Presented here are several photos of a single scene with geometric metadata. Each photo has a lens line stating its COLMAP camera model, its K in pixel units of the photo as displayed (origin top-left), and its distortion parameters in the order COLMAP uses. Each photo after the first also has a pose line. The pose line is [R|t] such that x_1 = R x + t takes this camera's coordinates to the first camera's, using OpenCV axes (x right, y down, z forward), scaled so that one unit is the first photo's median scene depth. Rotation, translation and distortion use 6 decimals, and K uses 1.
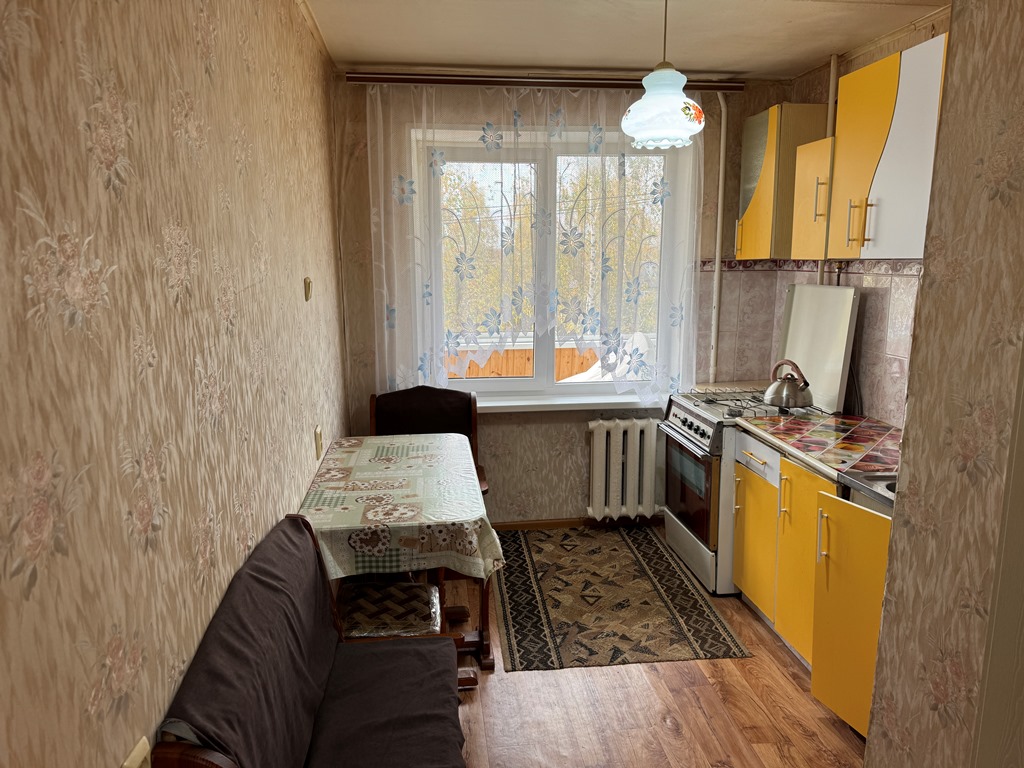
lens RADIAL K [[721.3, 0, 513.5], [0, 721.3, 385.4], [0, 0, 1]] dist [0.056038, -0.073492]
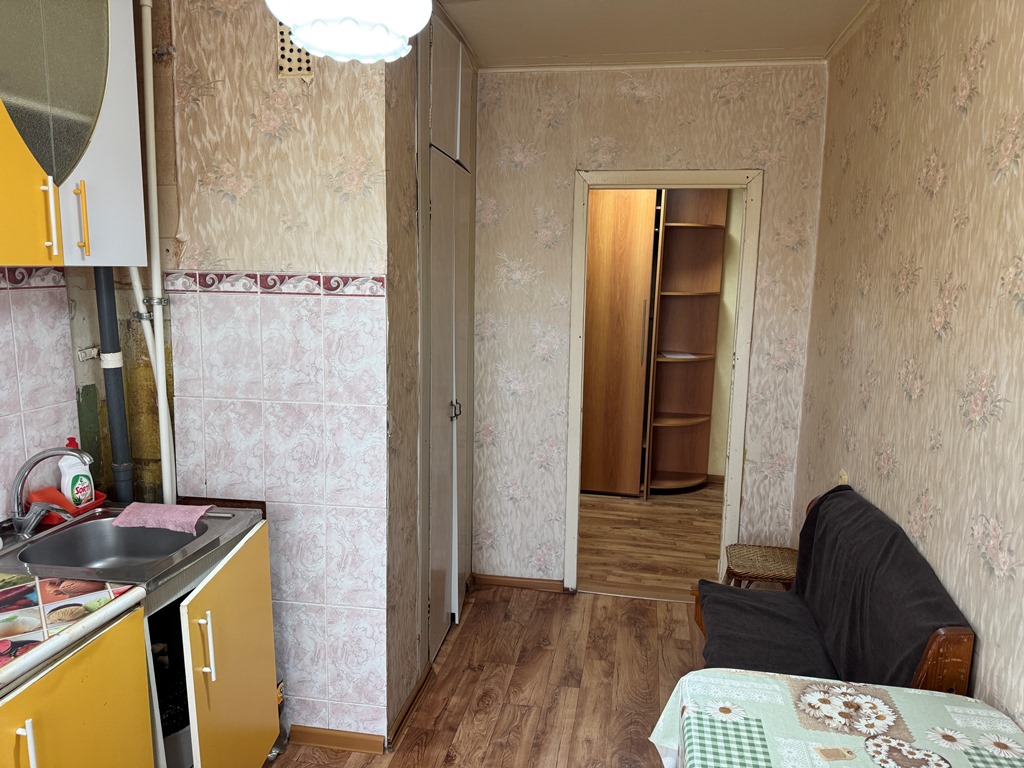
lens RADIAL K [[721.3, 0, 513.8], [0, 721.3, 388.4], [0, 0, 1]] dist [0.056038, -0.073492]
pose [[-0.956287, -0.056276, 0.286963, -0.063813], [0.037978, 0.949097, 0.312685, -0.256525], [-0.289952, 0.309915, -0.905472, 1.498526]]
